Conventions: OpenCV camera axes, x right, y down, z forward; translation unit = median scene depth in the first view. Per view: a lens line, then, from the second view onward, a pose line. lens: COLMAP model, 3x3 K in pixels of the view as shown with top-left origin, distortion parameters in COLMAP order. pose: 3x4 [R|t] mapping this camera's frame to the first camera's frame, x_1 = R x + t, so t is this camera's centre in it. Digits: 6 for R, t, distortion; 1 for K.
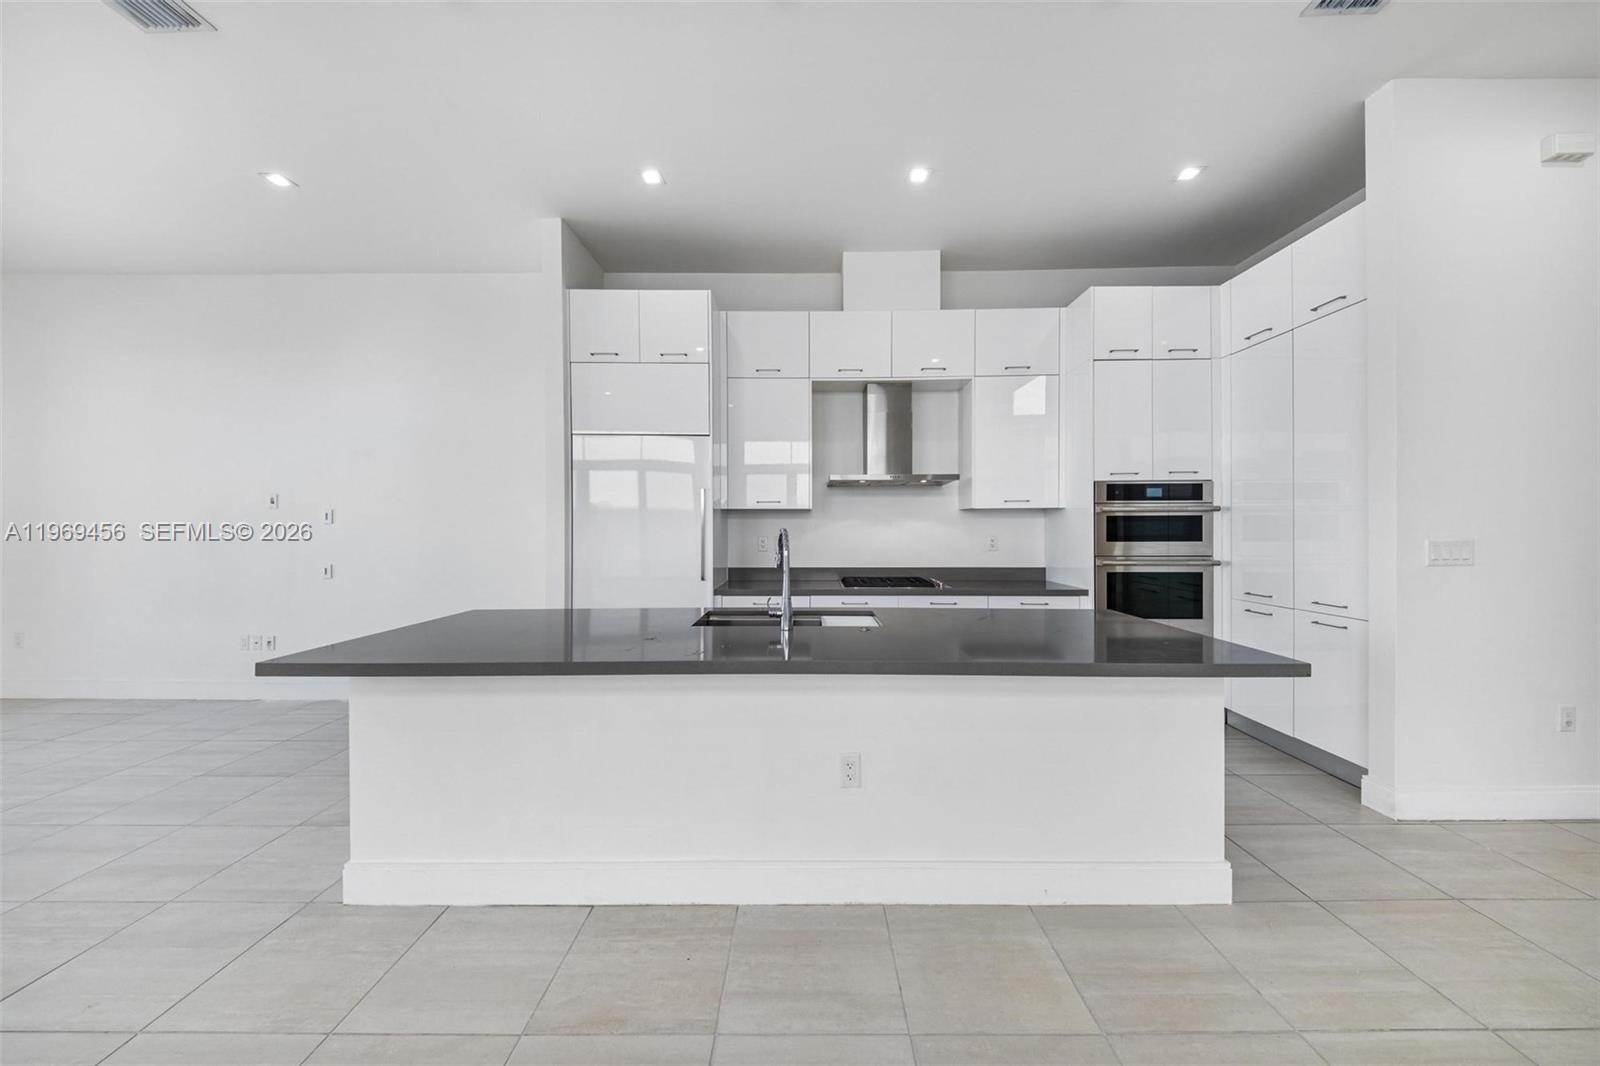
lens RADIAL K [[541.5, 0, 803.4], [0, 541.5, 530.0], [0, 0, 1]] dist [0.025795, -0.012222]
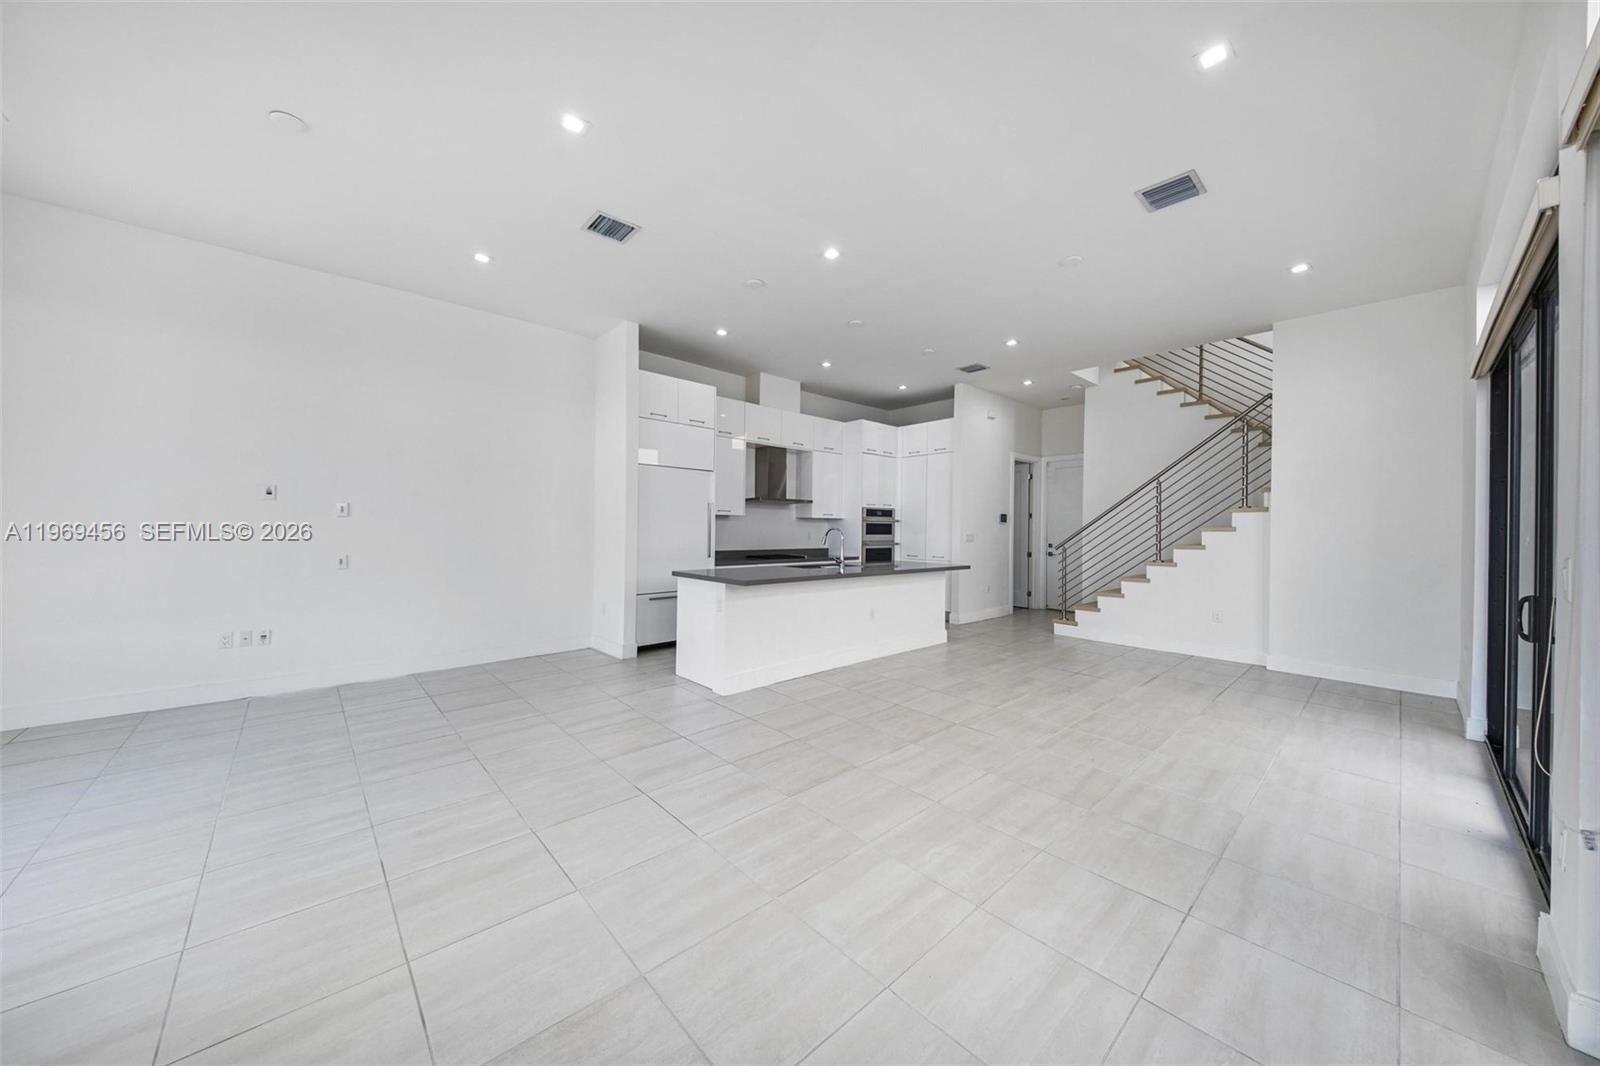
lens RADIAL K [[541.5, 0, 803.4], [0, 541.5, 530.0], [0, 0, 1]] dist [0.025795, -0.012222]
pose [[0.729544, 0.009053, 0.683874, -1.131910], [-0.010744, 0.999941, -0.001775, 0.008390], [-0.683849, -0.006052, 0.729598, -0.434960]]
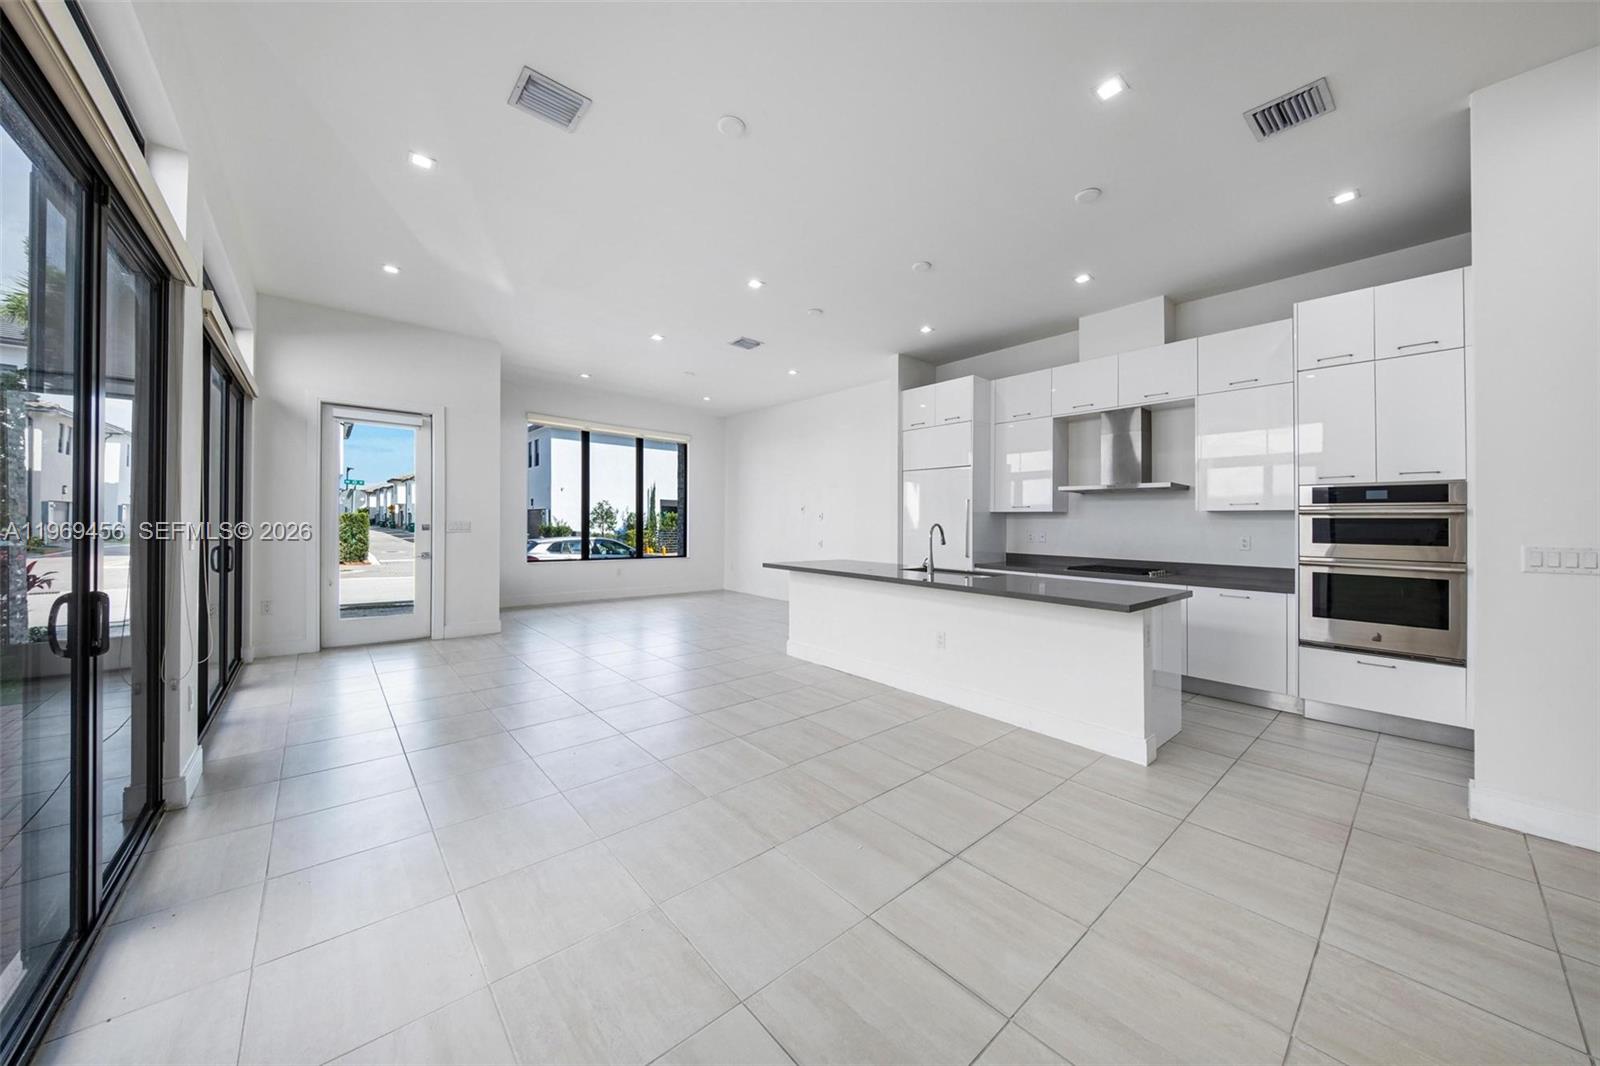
lens RADIAL K [[541.5, 0, 803.4], [0, 541.5, 530.0], [0, 0, 1]] dist [0.025795, -0.012222]
pose [[0.660079, 0.021797, -0.750880, 0.701445], [-0.016849, 0.999757, 0.014211, -0.002018], [0.751007, 0.003271, 0.660286, -0.421727]]
